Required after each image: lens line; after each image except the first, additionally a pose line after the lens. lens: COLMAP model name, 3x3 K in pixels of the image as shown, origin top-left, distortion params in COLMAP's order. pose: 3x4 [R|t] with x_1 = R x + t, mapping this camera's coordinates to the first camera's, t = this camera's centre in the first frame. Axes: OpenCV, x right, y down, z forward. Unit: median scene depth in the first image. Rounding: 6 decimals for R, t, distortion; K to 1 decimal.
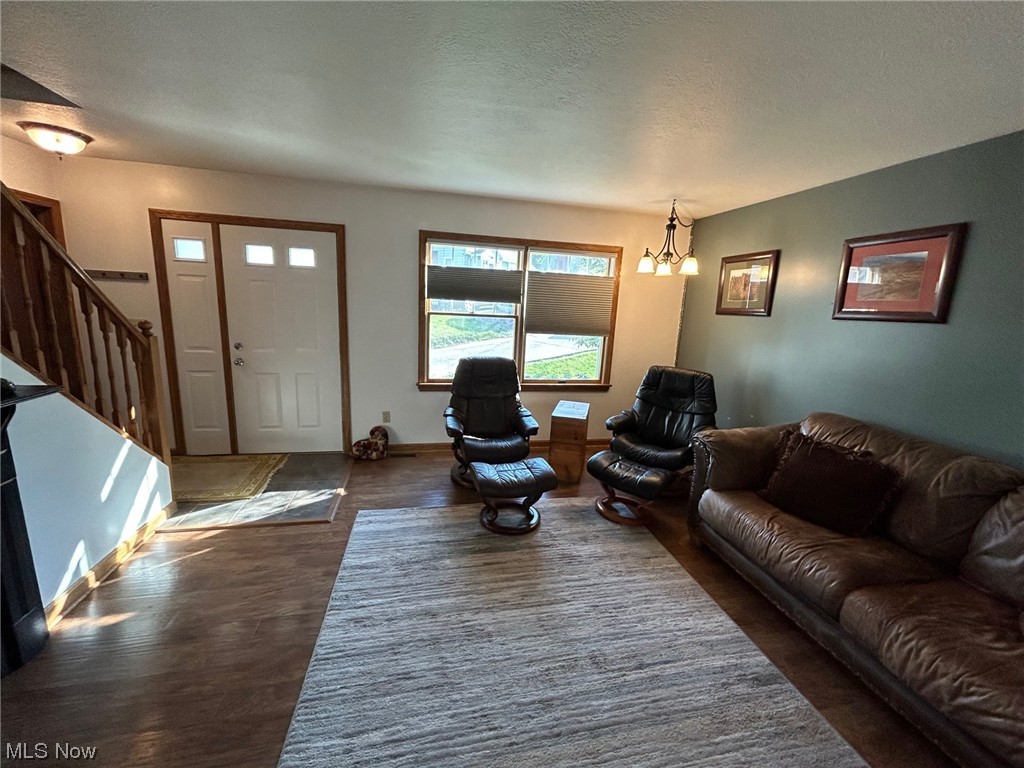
lens RADIAL K [[414.6, 0, 510.3], [0, 414.6, 383.8], [0, 0, 1]] dist [0.001046, 0.001610]
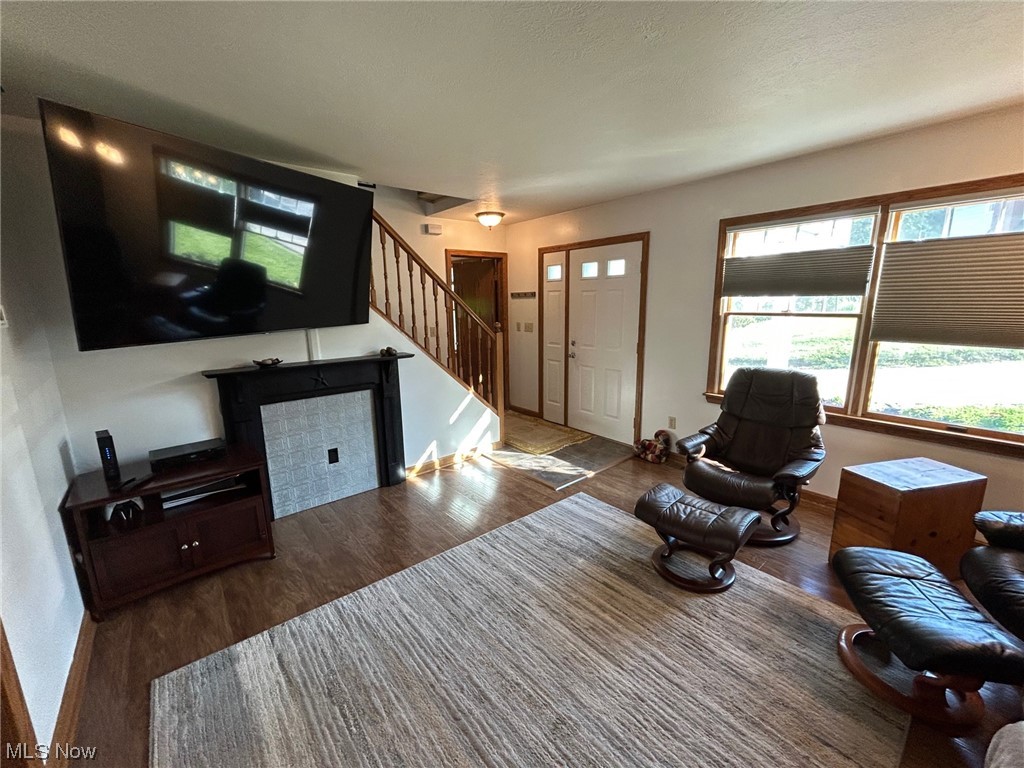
lens RADIAL K [[414.6, 0, 509.2], [0, 414.6, 382.5], [0, 0, 1]] dist [0.001046, 0.001610]
pose [[0.458785, 0.119411, -0.880487, 0.499084], [-0.137716, 0.988510, 0.062303, -0.027358], [0.877810, 0.092674, 0.469958, 0.285743]]
